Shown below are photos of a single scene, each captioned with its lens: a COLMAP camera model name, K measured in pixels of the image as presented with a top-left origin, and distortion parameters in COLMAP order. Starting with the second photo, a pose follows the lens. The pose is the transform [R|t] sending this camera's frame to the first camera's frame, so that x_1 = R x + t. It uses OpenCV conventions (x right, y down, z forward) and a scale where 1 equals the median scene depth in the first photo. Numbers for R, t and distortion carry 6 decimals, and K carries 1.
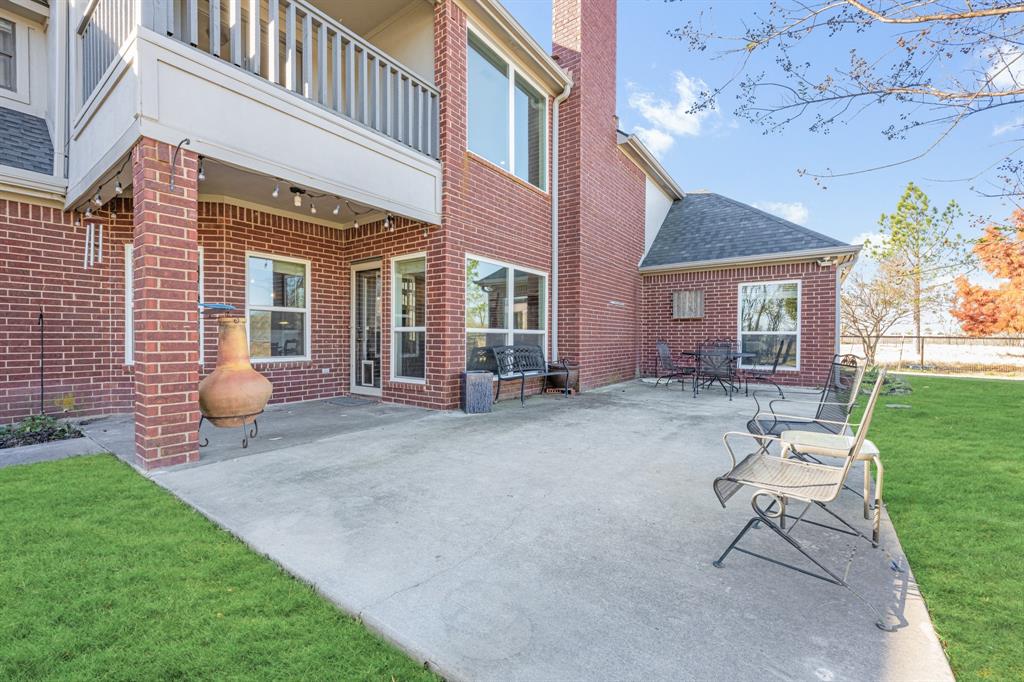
lens RADIAL K [[416.0, 0, 512.0], [0, 416.0, 341.0], [0, 0, 1]] dist [0.000087, 0.000019]
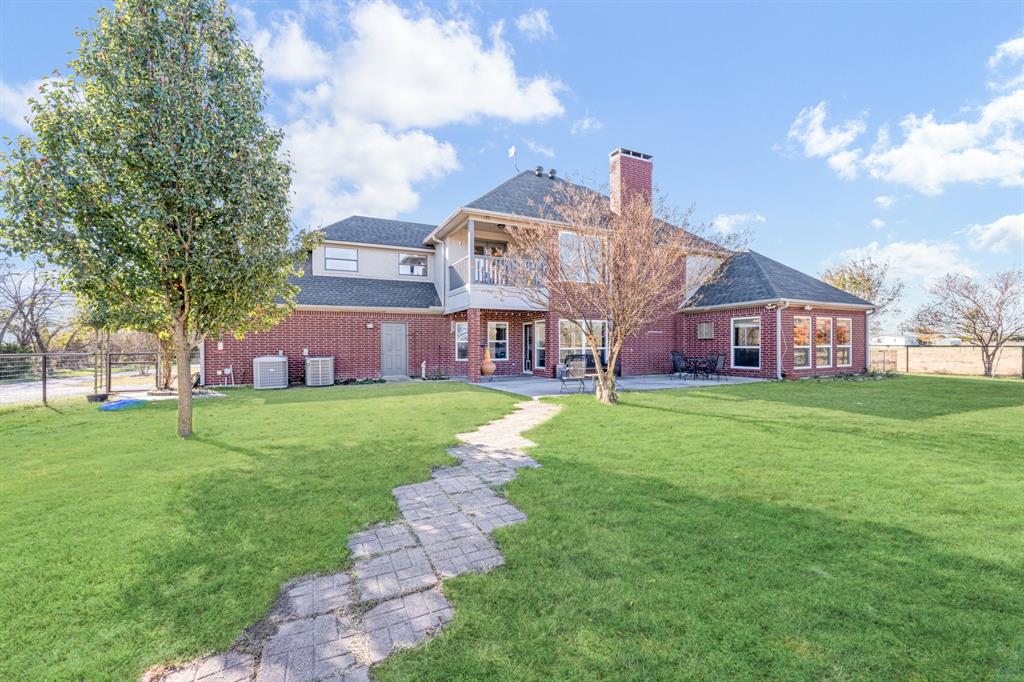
lens RADIAL K [[416.0, 0, 512.0], [0, 416.0, 341.0], [0, 0, 1]] dist [0.000087, 0.000019]
pose [[0.884863, -0.010515, -0.465733, 0.770089], [0.005381, 0.999909, -0.012352, -0.042213], [0.465820, 0.008424, 0.884839, -1.331989]]
